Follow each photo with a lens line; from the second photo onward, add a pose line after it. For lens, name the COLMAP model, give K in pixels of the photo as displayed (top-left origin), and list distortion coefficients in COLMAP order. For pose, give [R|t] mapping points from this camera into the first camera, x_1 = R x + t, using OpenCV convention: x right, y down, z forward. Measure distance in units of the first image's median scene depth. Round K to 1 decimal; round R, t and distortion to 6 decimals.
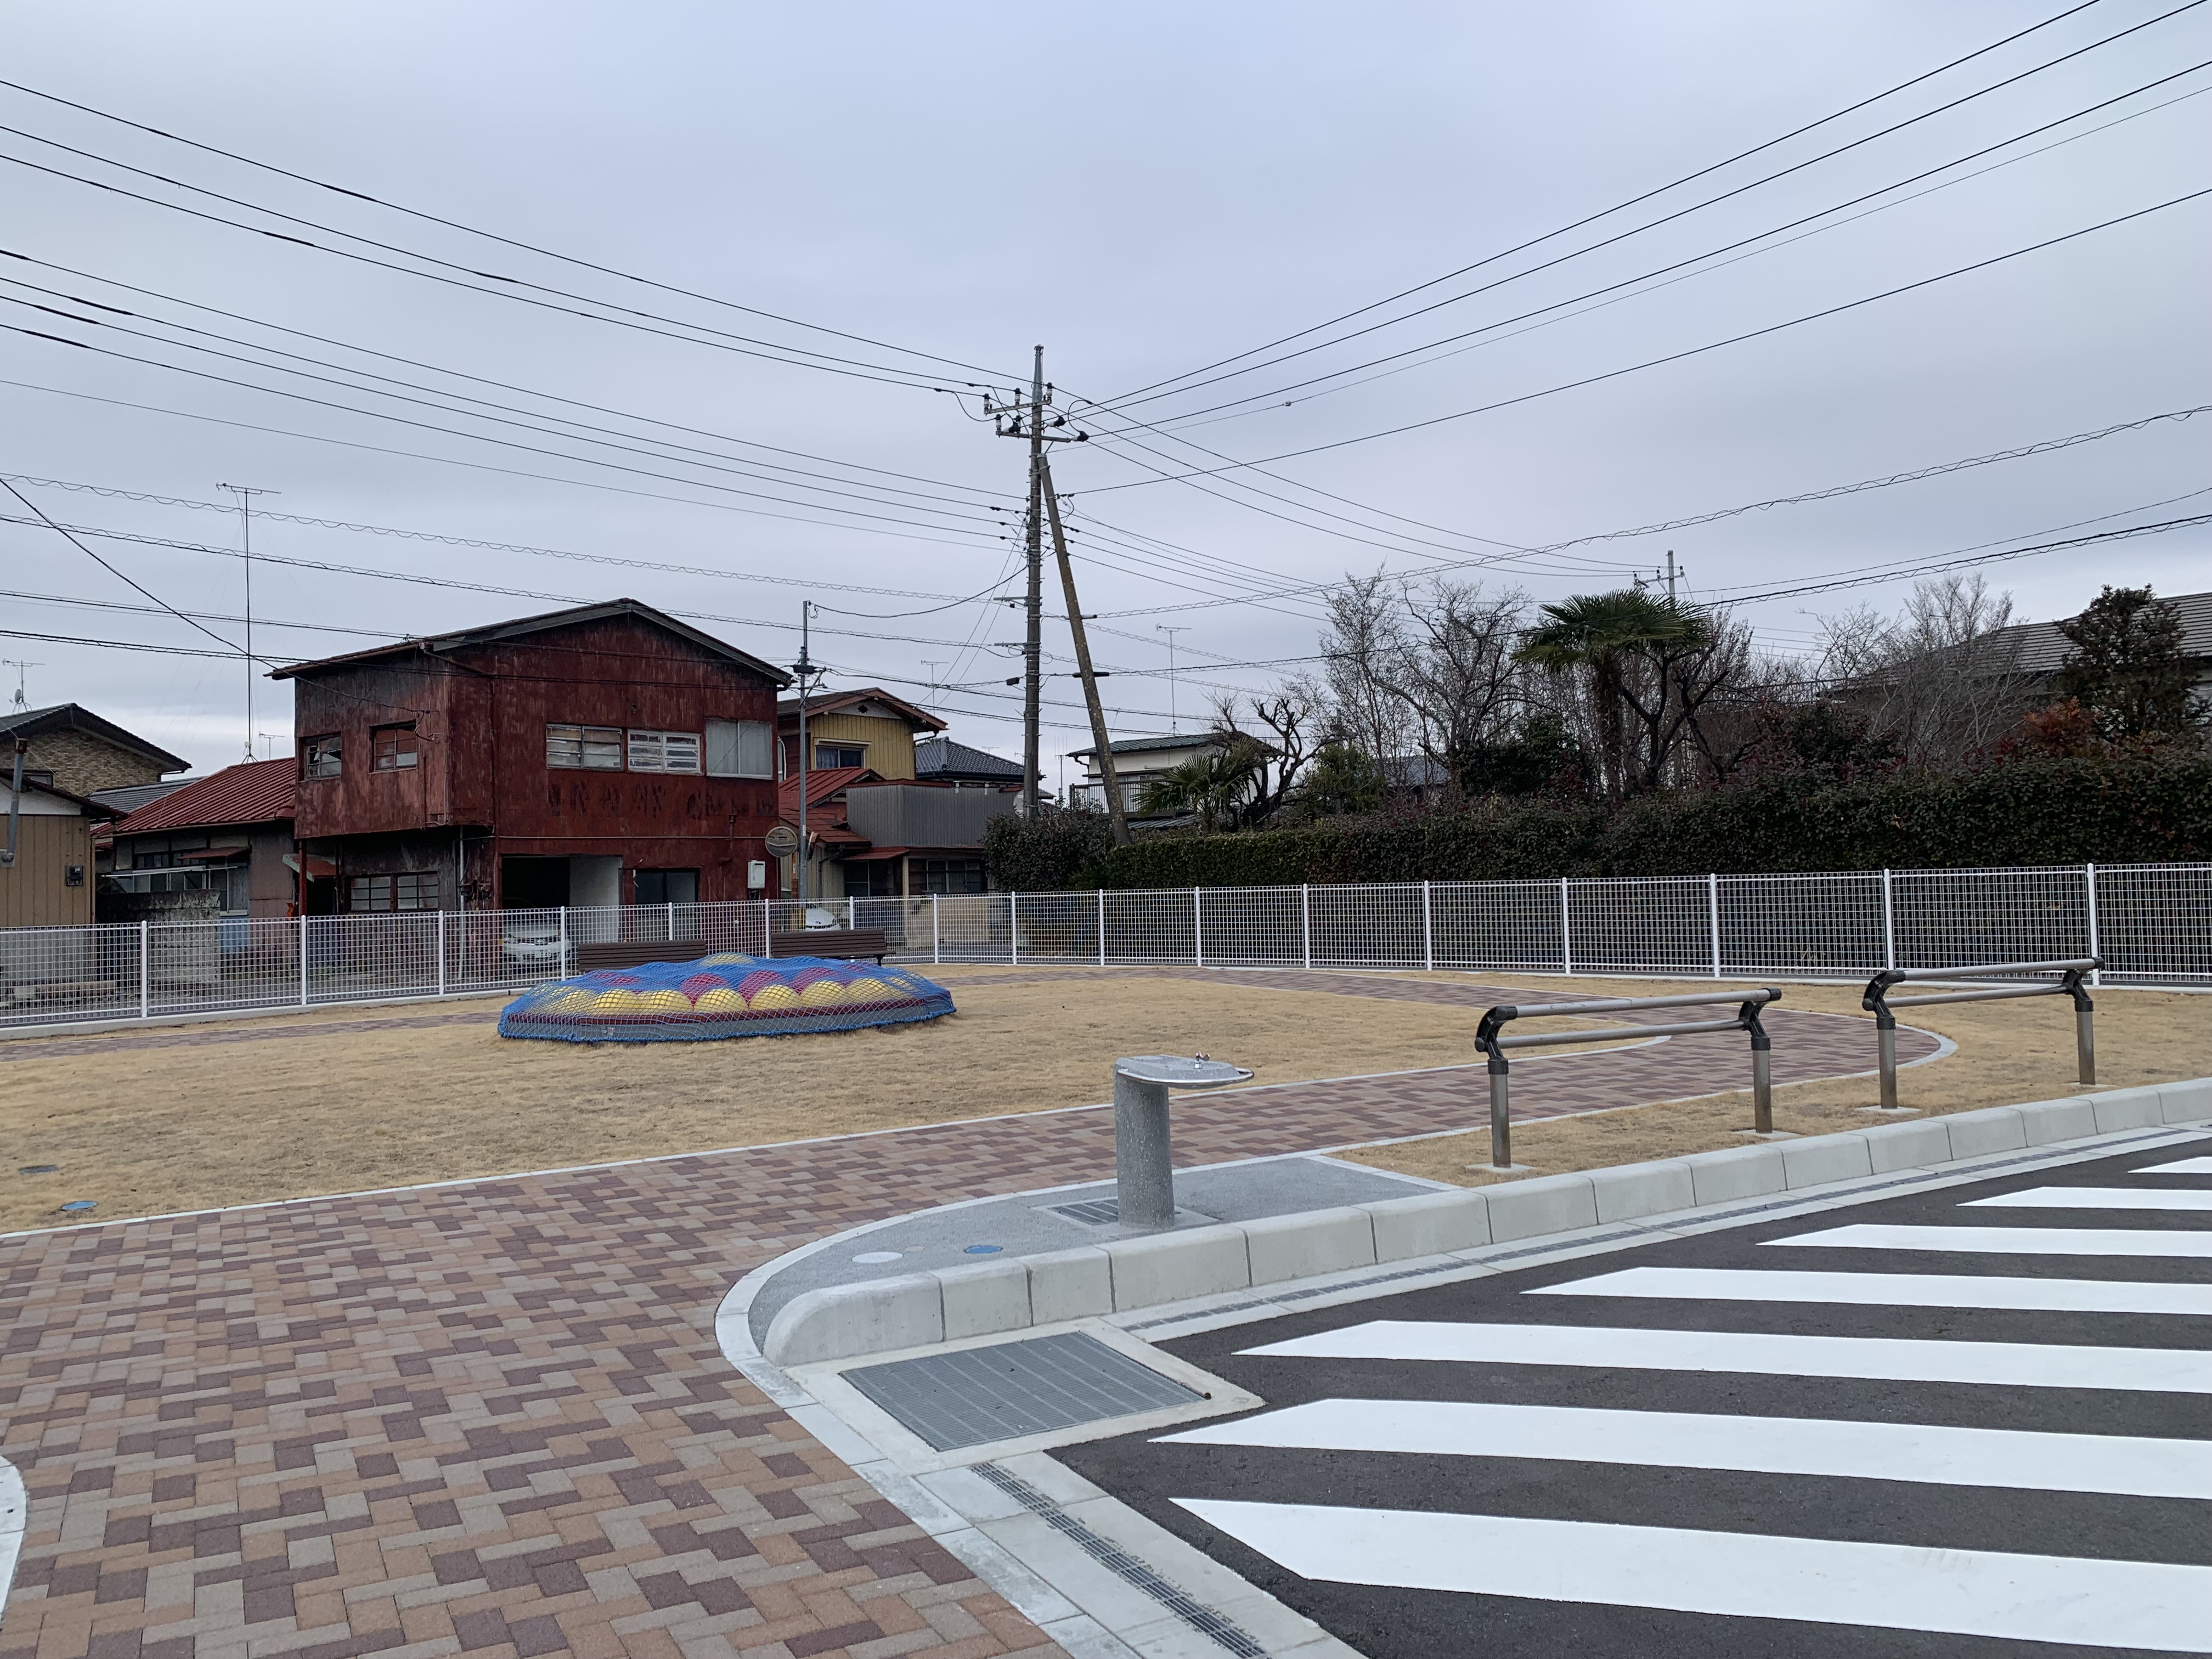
lens RADIAL K [[1737.9, 0, 1106.0], [0, 1737.9, 829.5], [0, 0, 1]] dist [0.128420, -0.283102]
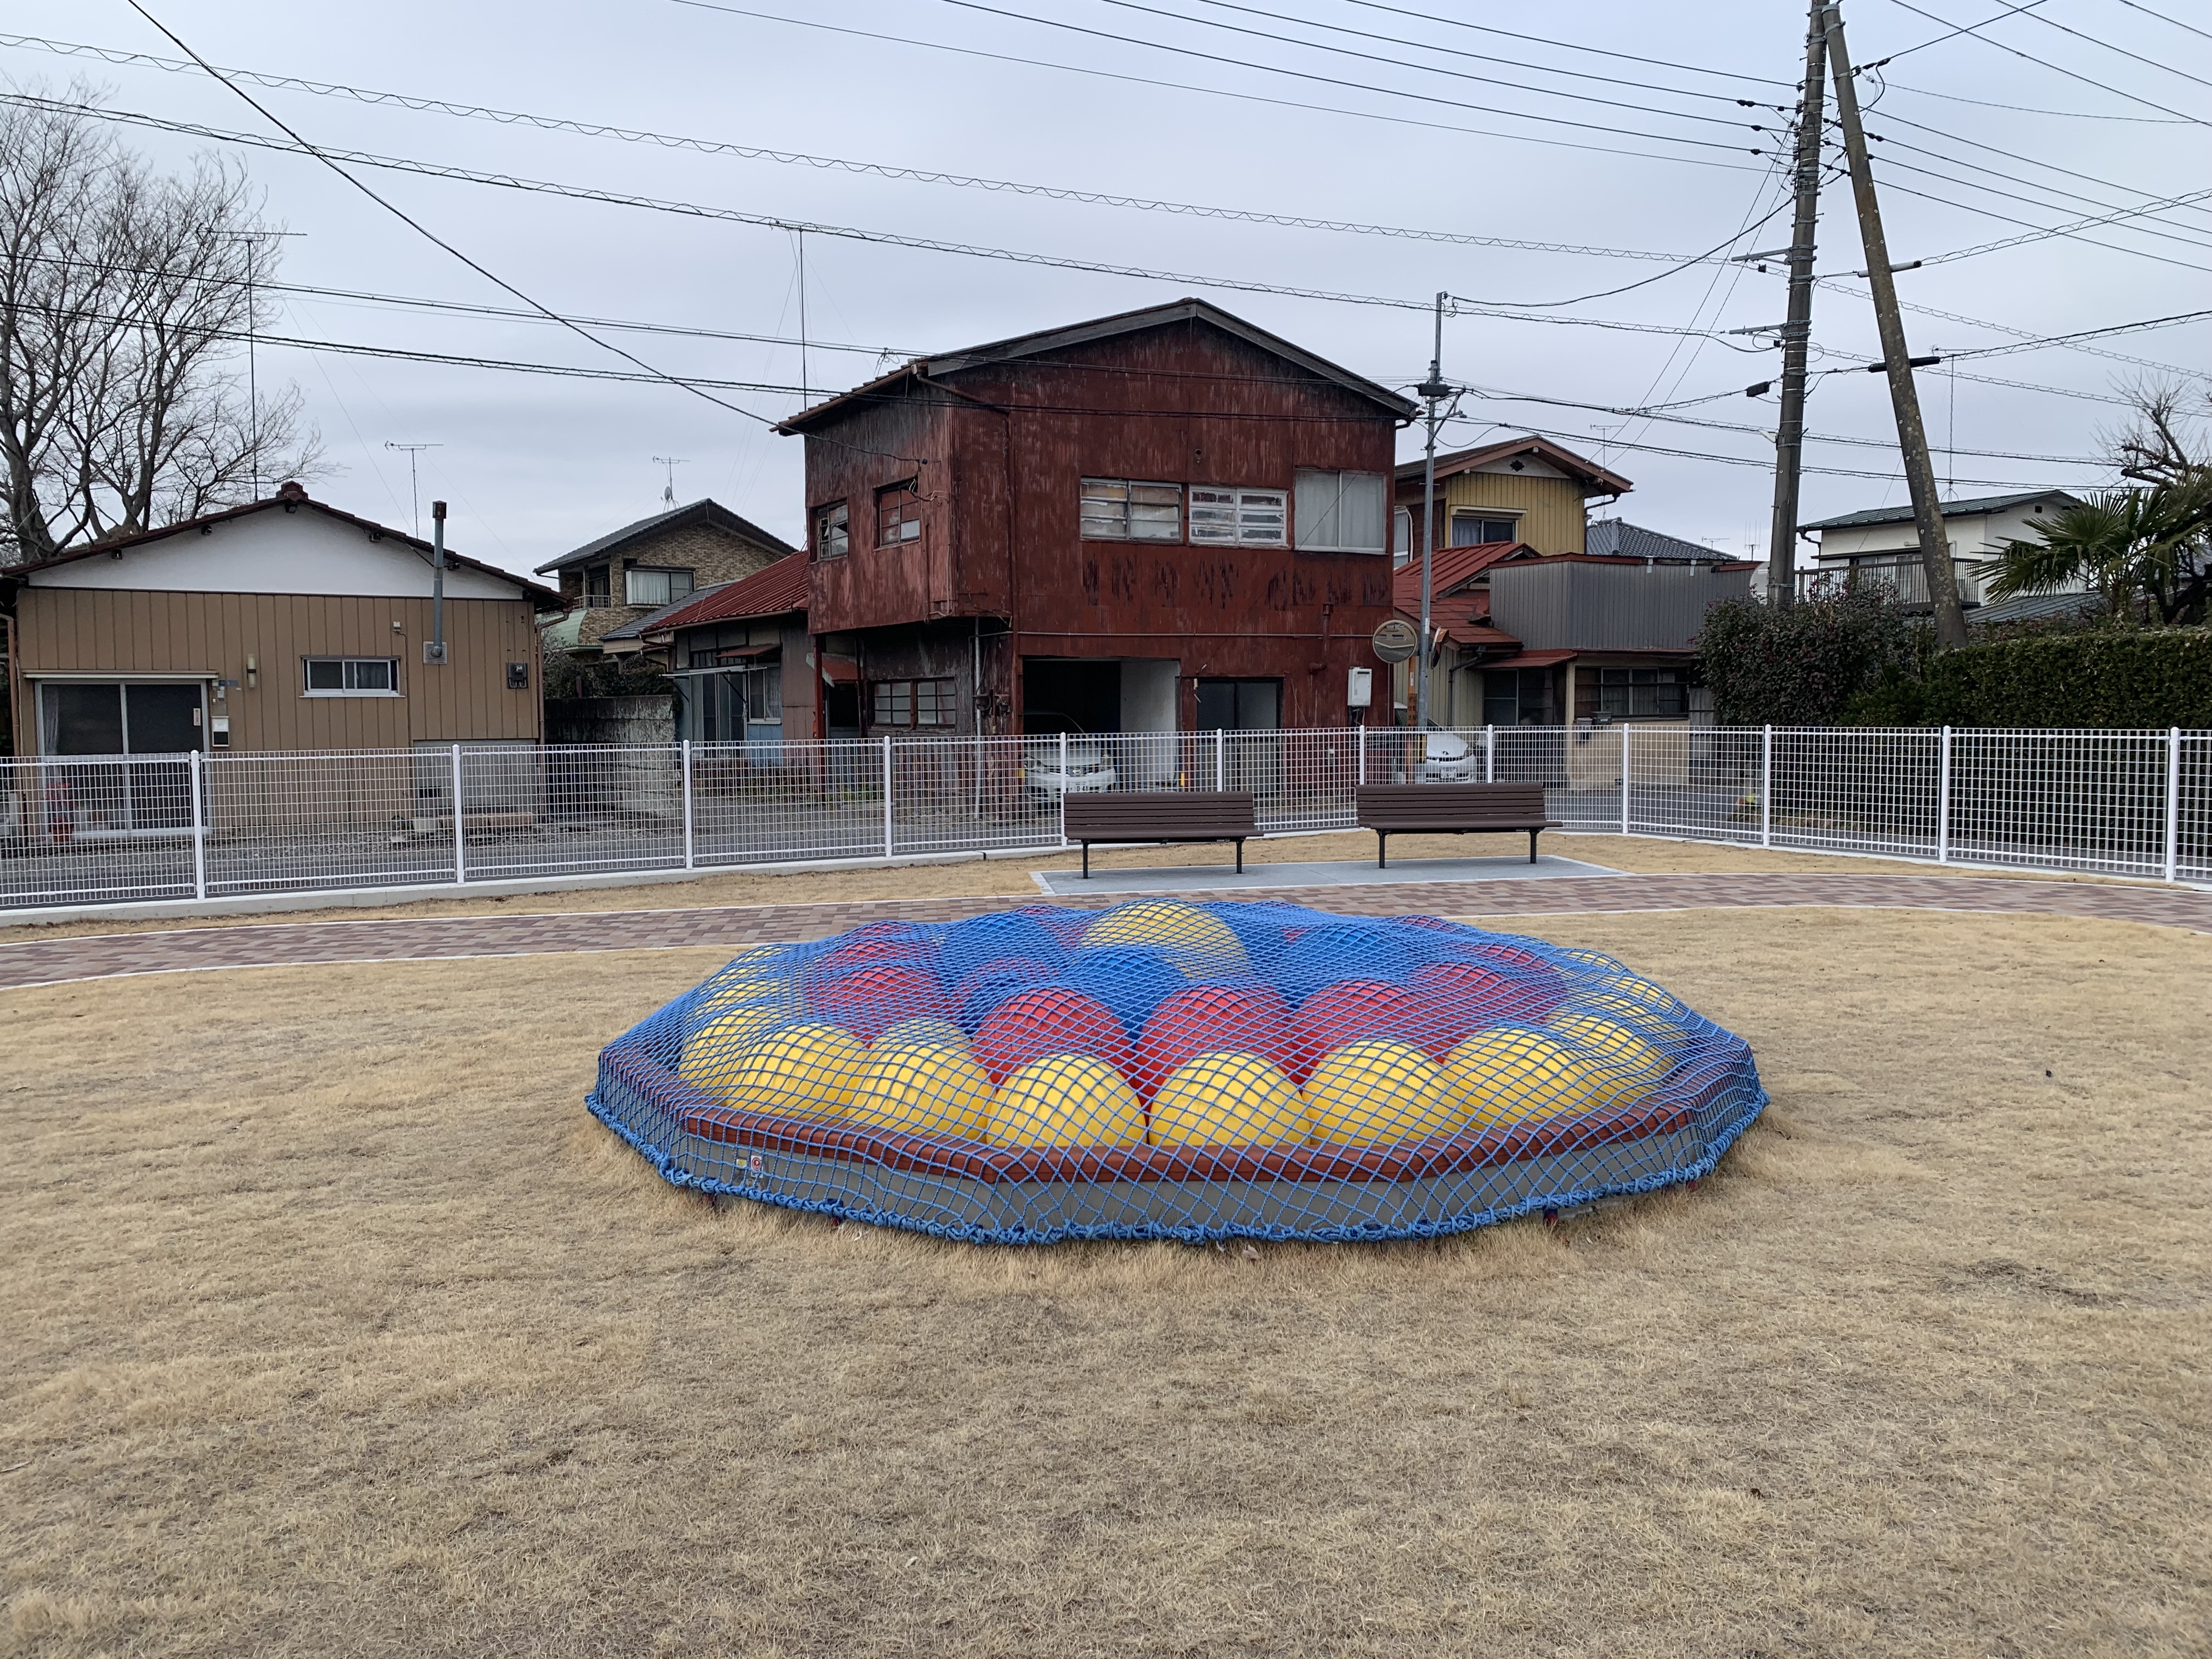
lens RADIAL K [[1737.9, 0, 1106.0], [0, 1737.9, 829.5], [0, 0, 1]] dist [0.128420, -0.283102]
pose [[0.934320, 0.043756, -0.353739, -0.041509], [-0.004300, 0.993748, 0.111563, 0.004416], [0.356409, -0.102715, 0.928667, 0.296610]]
